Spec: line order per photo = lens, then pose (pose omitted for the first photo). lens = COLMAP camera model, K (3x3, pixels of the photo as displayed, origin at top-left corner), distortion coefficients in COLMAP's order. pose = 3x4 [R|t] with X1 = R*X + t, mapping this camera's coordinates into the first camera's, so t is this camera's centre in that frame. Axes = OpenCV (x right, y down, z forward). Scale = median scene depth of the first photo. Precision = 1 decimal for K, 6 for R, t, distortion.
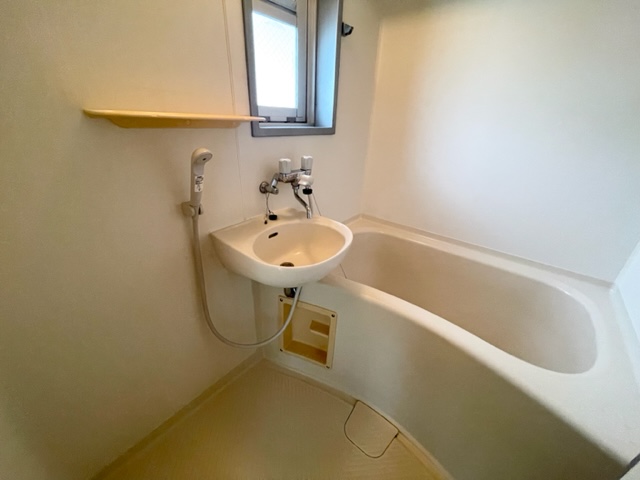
lens RADIAL K [[260.7, 0, 321.4], [0, 260.7, 241.3], [0, 0, 1]] dist [-0.000685, 0.000572]
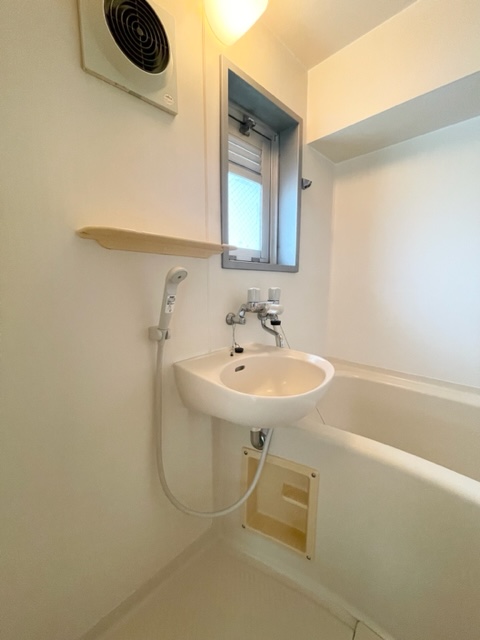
lens RADIAL K [[260.7, 0, 238.5], [0, 260.7, 318.7], [0, 0, 1]] dist [-0.000685, 0.000572]
pose [[0.992085, -0.027420, -0.122534, -0.070866], [-0.011444, 0.952059, -0.305702, 0.081322], [0.125042, 0.304684, 0.944210, 0.095664]]
